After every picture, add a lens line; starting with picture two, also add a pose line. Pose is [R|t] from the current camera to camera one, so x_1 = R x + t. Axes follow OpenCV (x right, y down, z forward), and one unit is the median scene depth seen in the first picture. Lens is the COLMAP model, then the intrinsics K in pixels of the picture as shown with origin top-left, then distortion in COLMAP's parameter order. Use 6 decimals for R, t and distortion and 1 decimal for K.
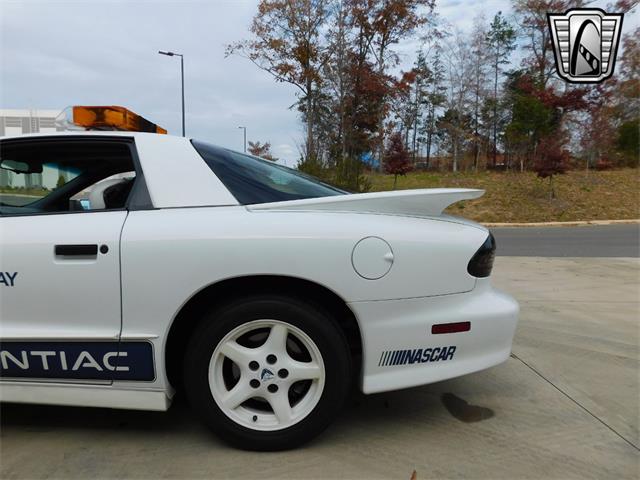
lens RADIAL K [[422.5, 0, 315.8], [0, 422.5, 235.7], [0, 0, 1]] dist [-0.076764, 0.060717]
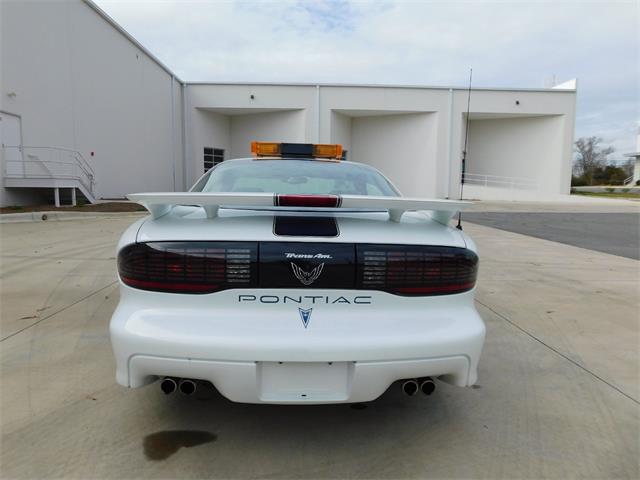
lens RADIAL K [[422.5, 0, 315.8], [0, 422.5, 235.7], [0, 0, 1]] dist [-0.076764, 0.060717]
pose [[0.036712, 0.091468, -0.995131, 0.074533], [-0.092830, 0.991809, 0.087738, -0.007607], [0.995005, 0.089157, 0.044902, 0.075368]]
